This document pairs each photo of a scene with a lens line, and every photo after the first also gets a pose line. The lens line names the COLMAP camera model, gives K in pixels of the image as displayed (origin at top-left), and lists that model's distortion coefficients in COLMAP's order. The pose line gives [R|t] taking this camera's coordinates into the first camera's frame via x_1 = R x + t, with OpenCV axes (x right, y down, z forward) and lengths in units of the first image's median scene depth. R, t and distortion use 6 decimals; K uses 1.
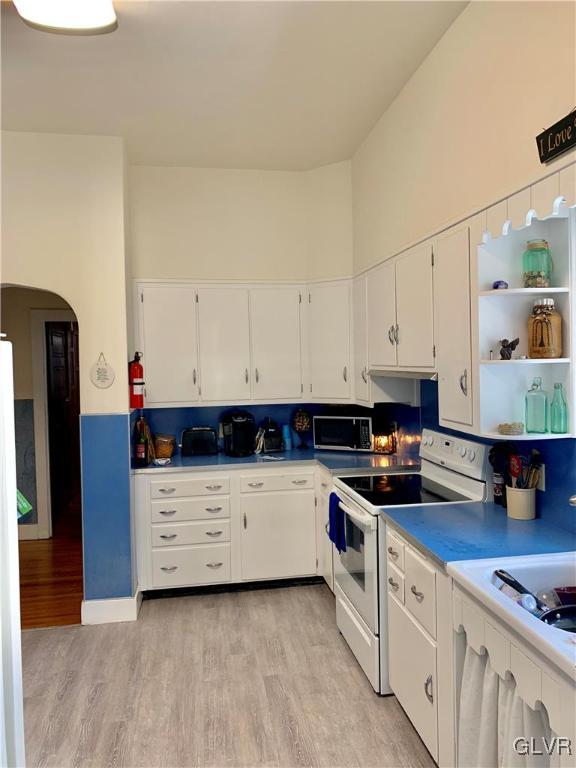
lens RADIAL K [[590.7, 0, 288.0], [0, 590.7, 384.0], [0, 0, 1]] dist [0.073359, -0.076441]
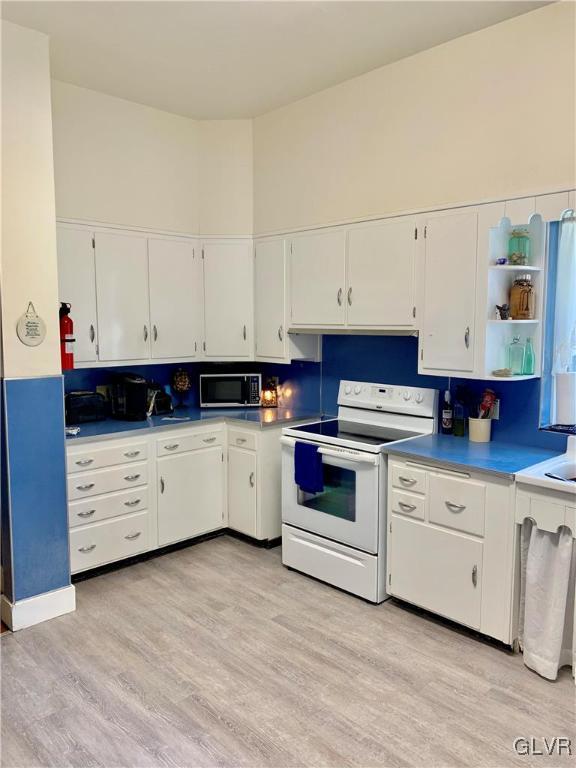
lens RADIAL K [[590.7, 0, 288.0], [0, 590.7, 384.0], [0, 0, 1]] dist [0.073359, -0.076441]
pose [[0.825622, -0.039732, 0.562823, -0.478457], [0.004604, 0.997959, 0.063695, 0.008749], [-0.564205, -0.049996, 0.824120, 0.114699]]
